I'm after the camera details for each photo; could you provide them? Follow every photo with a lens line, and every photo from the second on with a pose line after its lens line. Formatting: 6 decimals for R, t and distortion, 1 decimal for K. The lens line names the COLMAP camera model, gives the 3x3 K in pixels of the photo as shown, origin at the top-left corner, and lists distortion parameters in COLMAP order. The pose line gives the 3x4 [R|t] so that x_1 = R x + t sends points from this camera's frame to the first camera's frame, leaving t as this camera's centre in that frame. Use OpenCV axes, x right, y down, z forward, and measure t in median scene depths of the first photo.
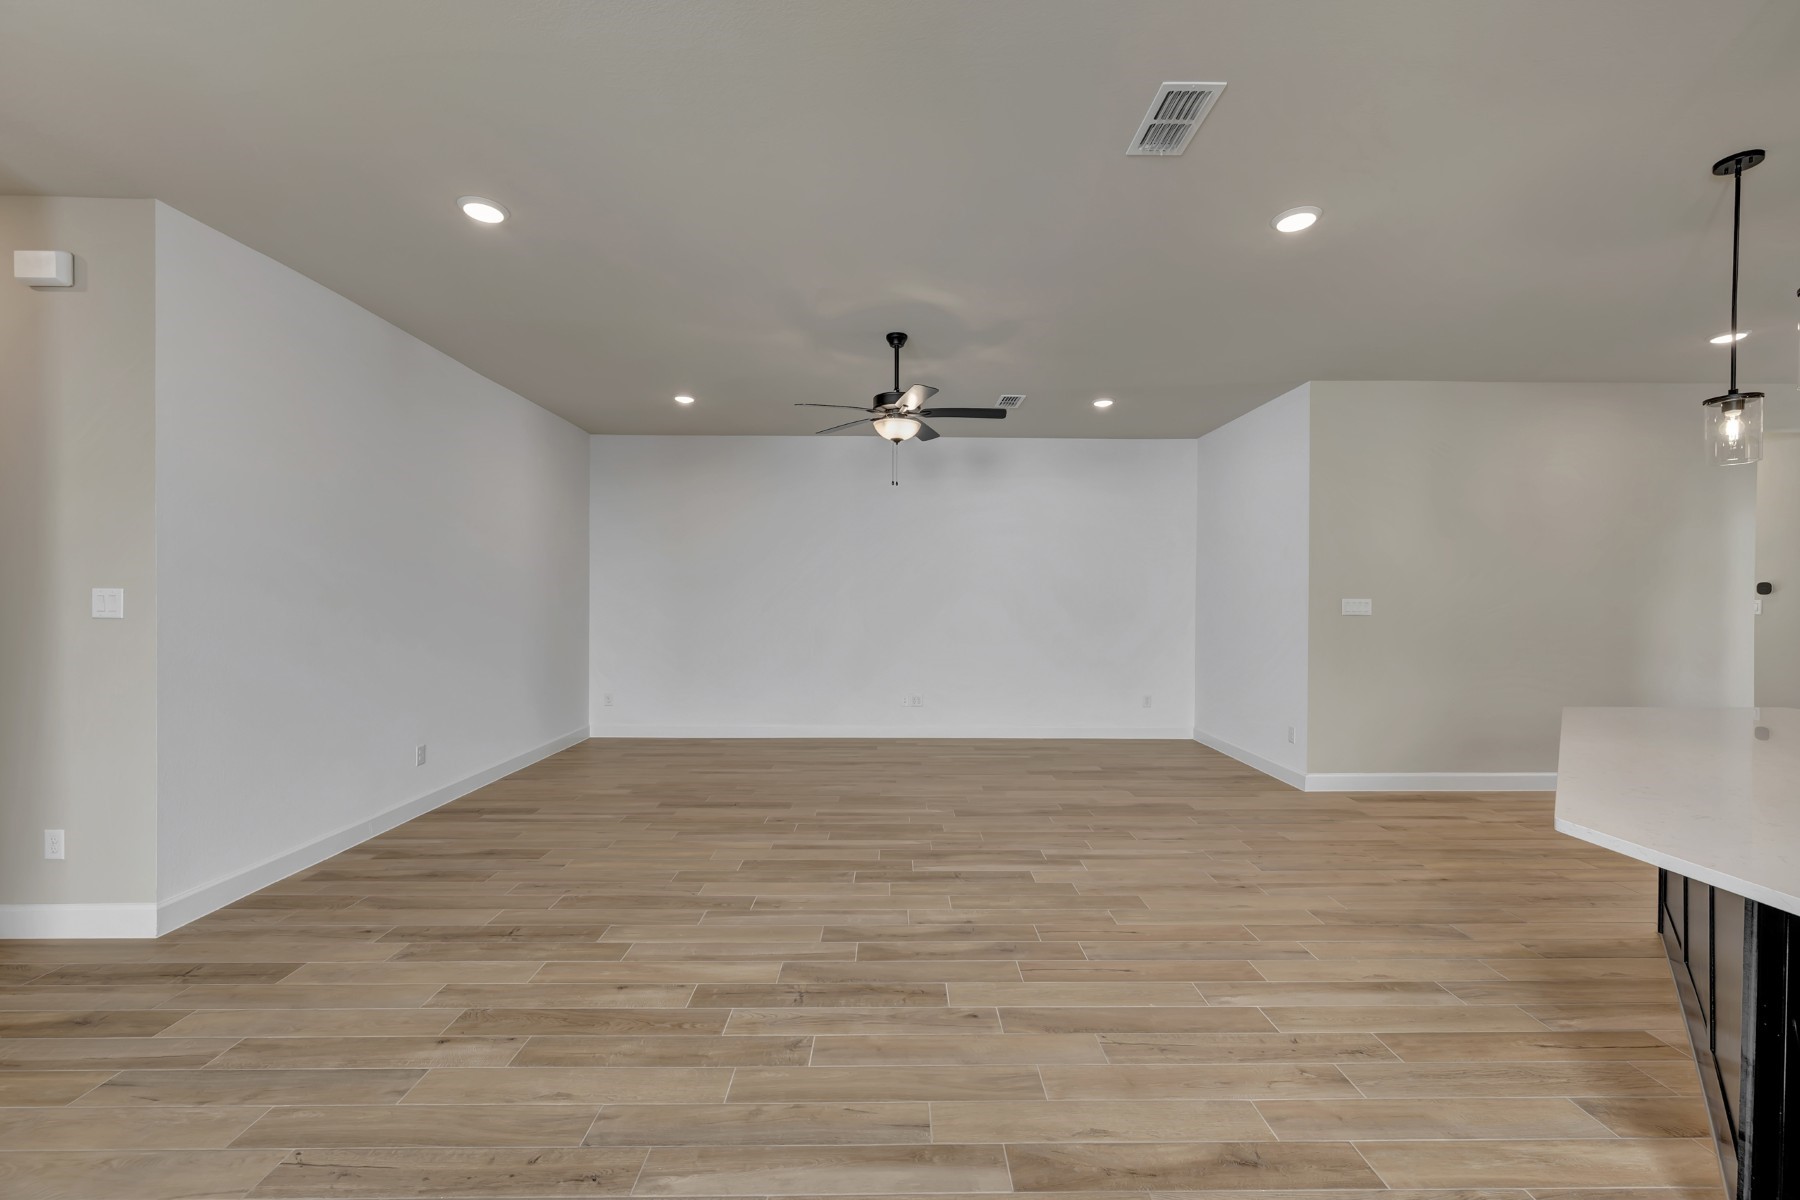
lens RADIAL K [[710.7, 0, 902.9], [0, 710.7, 604.9], [0, 0, 1]] dist [-0.002759, 0.000515]
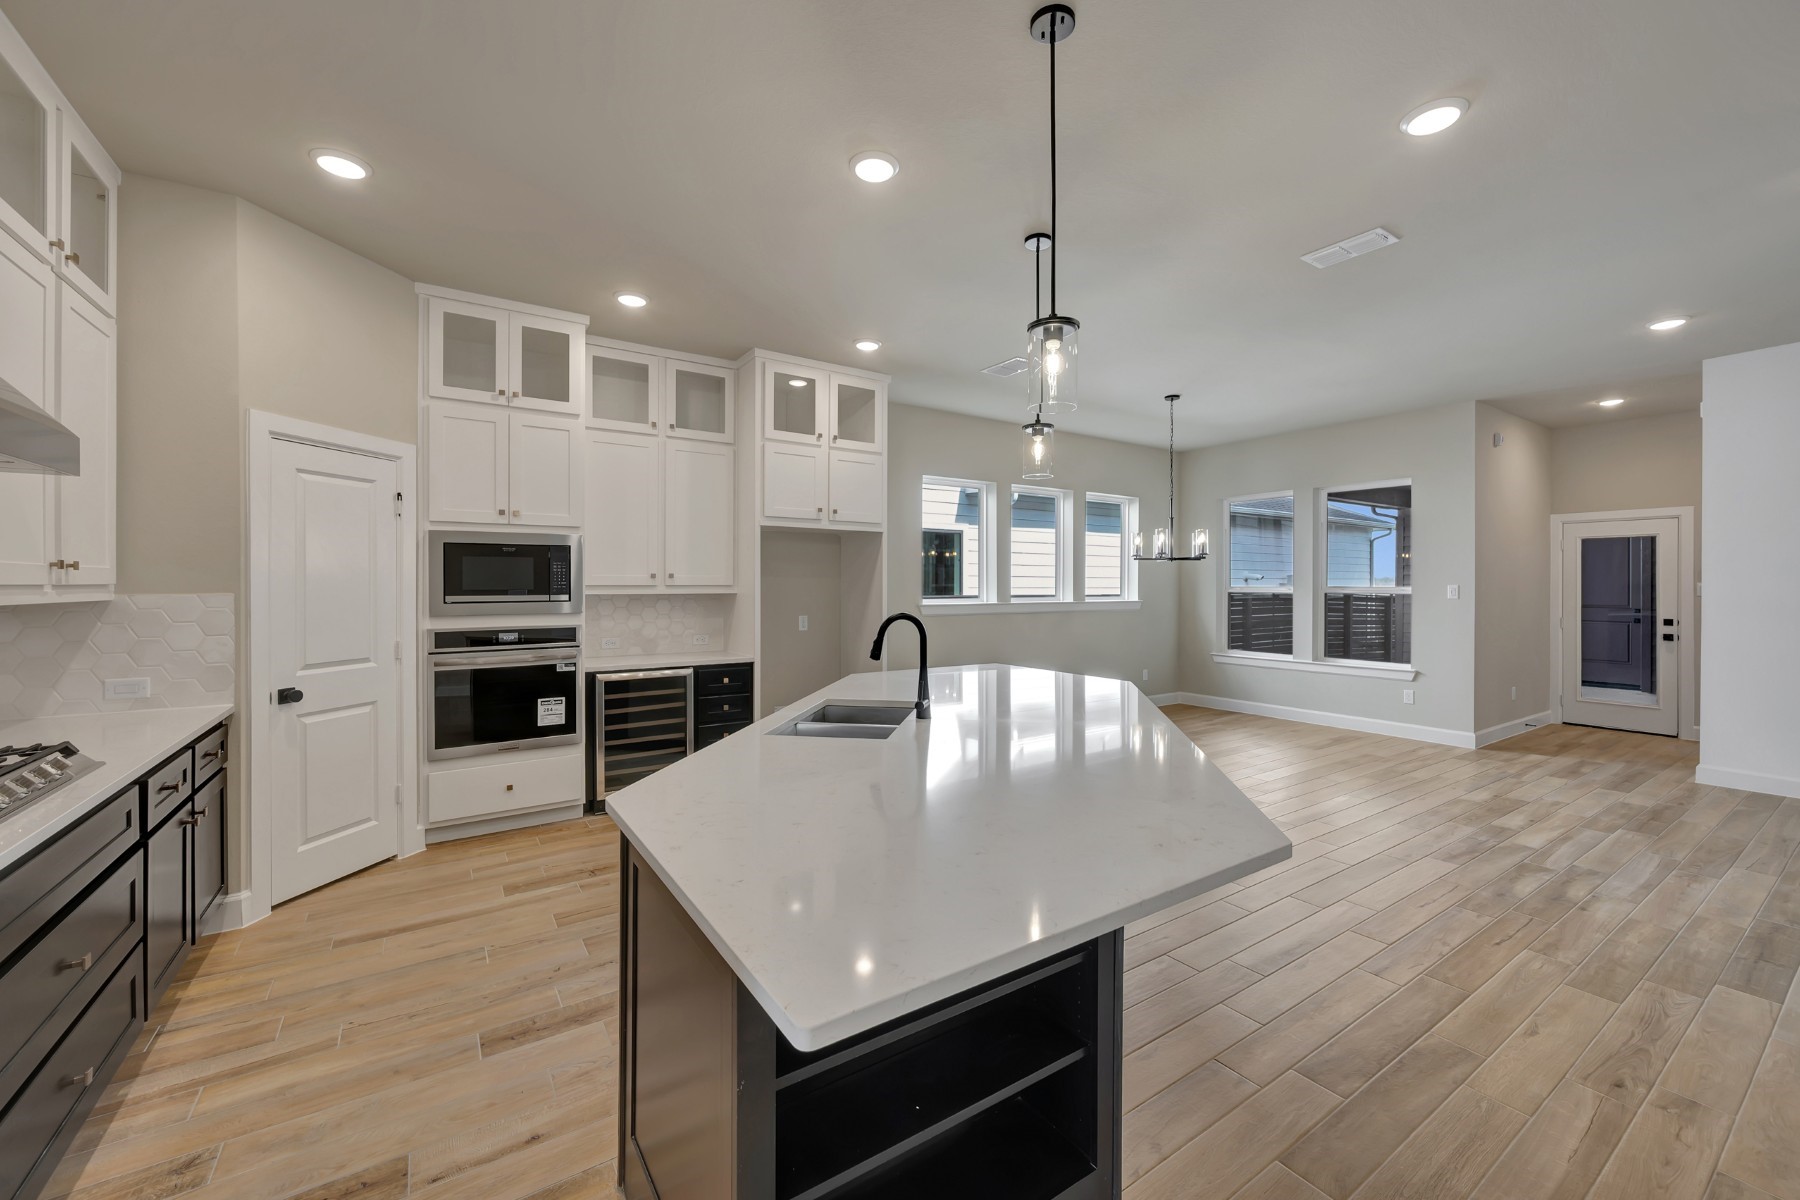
lens RADIAL K [[710.7, 0, 906.4], [0, 710.7, 584.2], [0, 0, 1]] dist [-0.002759, 0.000515]
pose [[-0.837325, -0.005409, -0.546678, 1.541717], [-0.011823, 0.999896, 0.008216, -0.010920], [0.546577, 0.013342, -0.837302, 1.397521]]
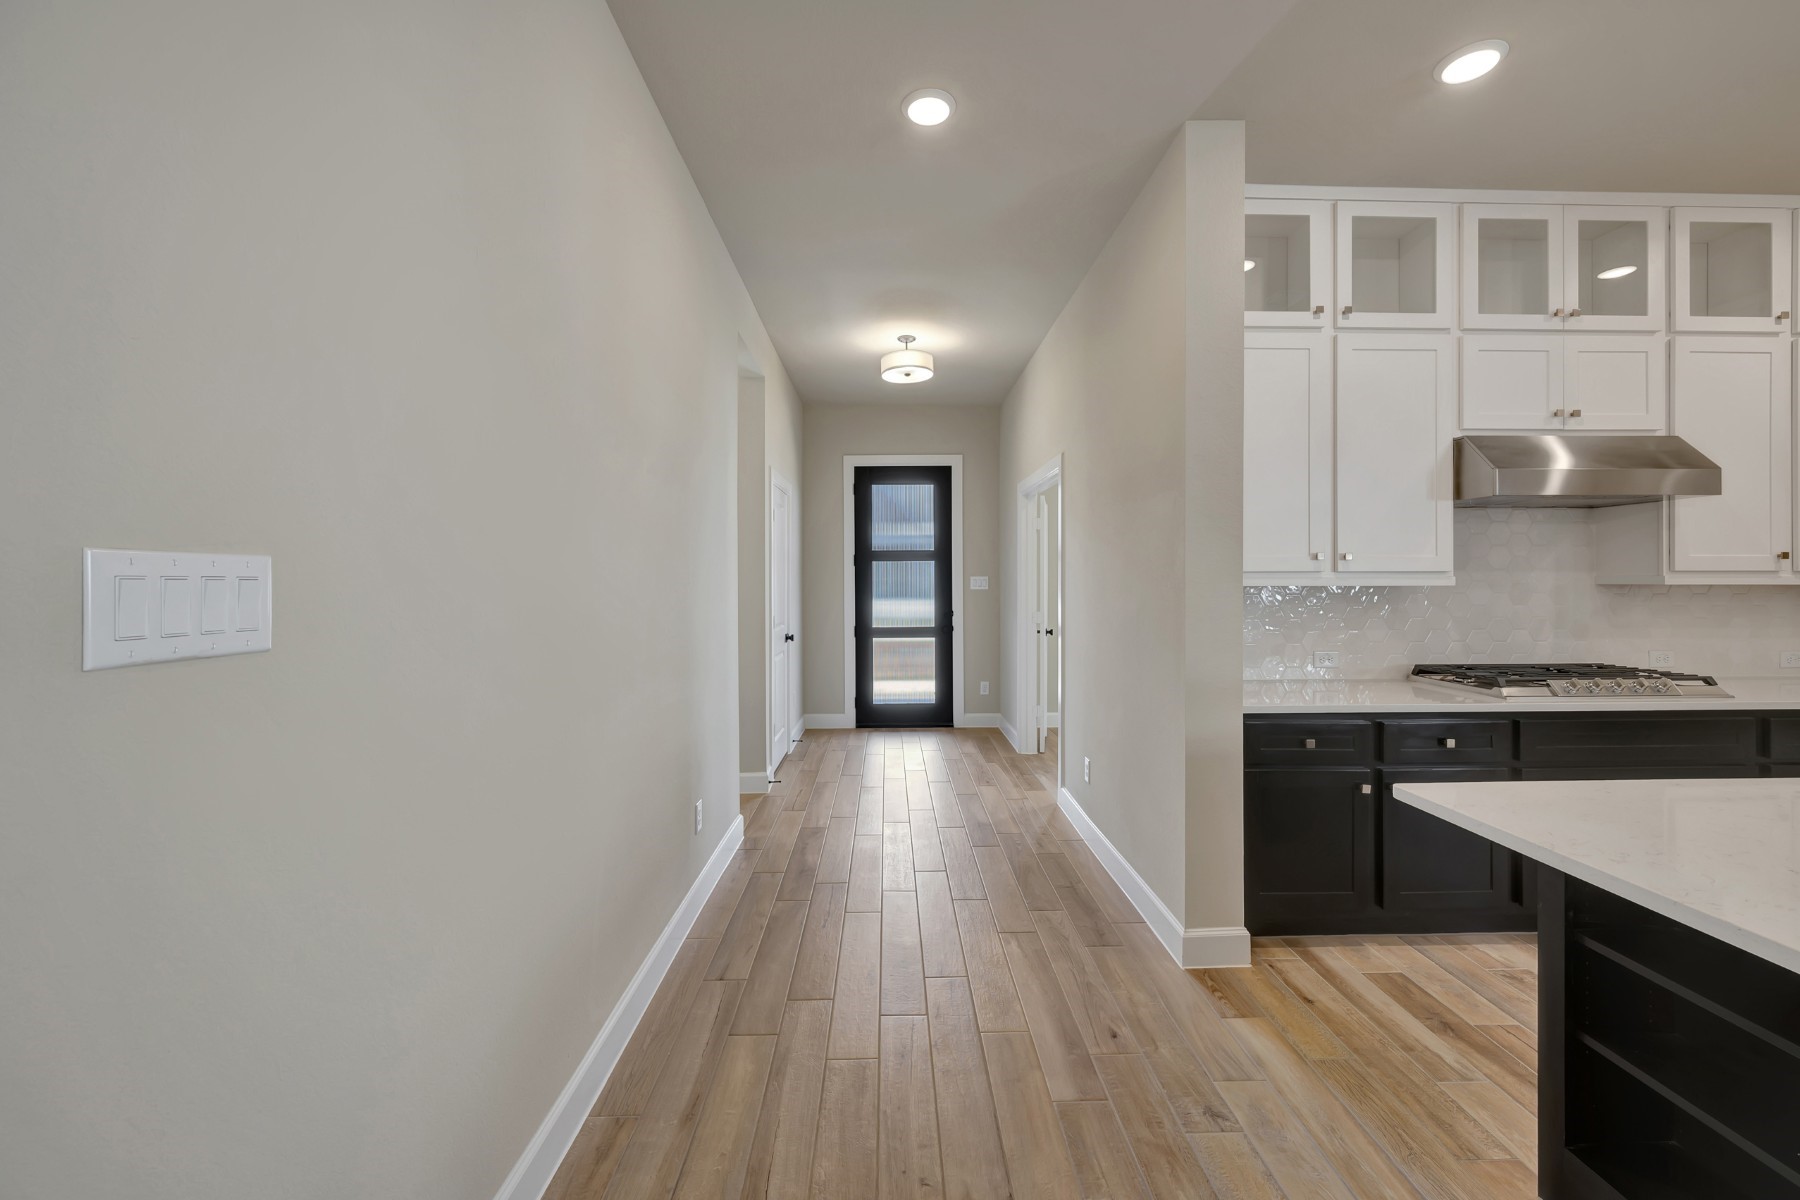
lens RADIAL K [[710.7, 0, 906.7], [0, 710.7, 577.6], [0, 0, 1]] dist [-0.002759, 0.000515]
pose [[-0.011580, -0.007211, 0.999907, 0.874251], [0.010518, 0.999918, 0.007333, -0.004774], [-0.999878, 0.010602, -0.011504, 1.529357]]
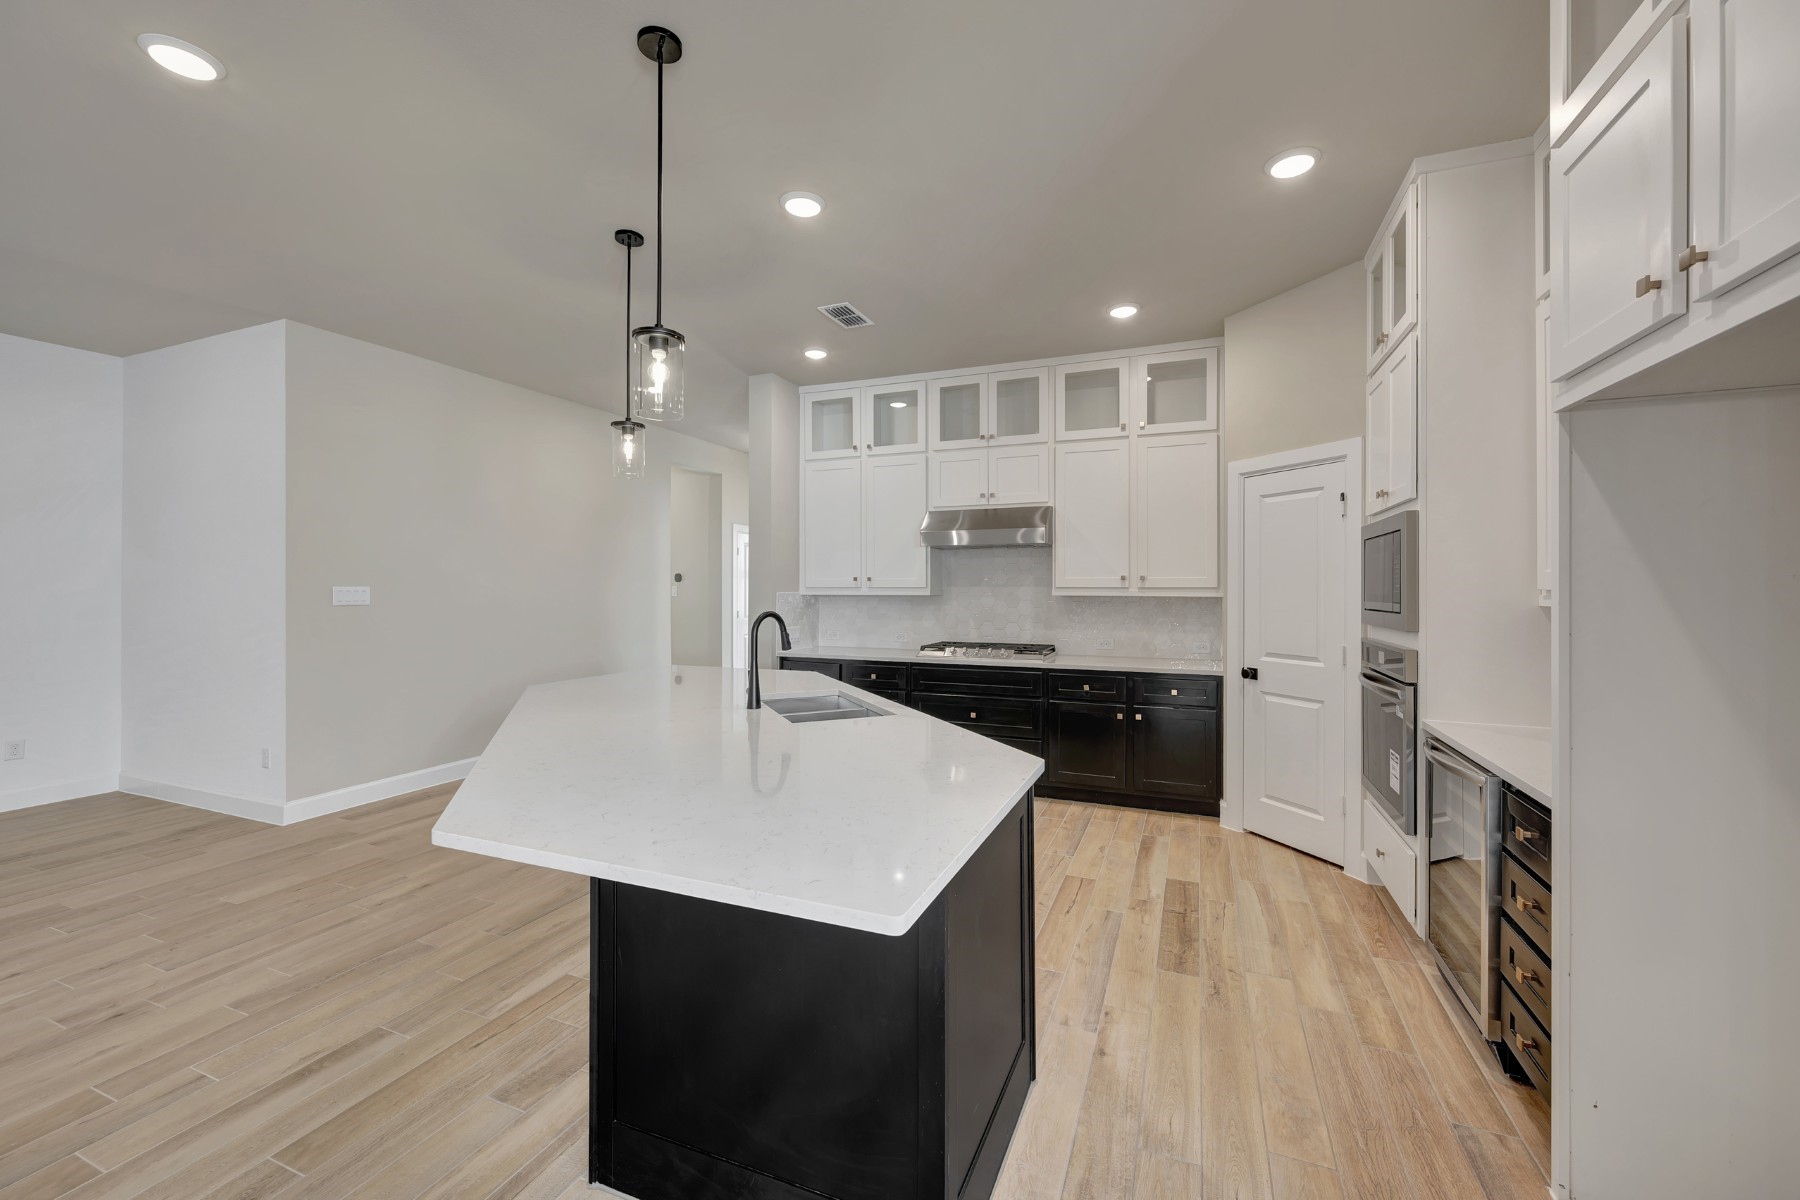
lens RADIAL K [[710.7, 0, 907.5], [0, 710.7, 588.5], [0, 0, 1]] dist [-0.002759, 0.000515]
pose [[0.390917, -0.006728, 0.920401, 0.186817], [0.012068, 0.999925, 0.002184, 0.000319], [-0.920347, 0.010254, 0.390969, 0.053298]]
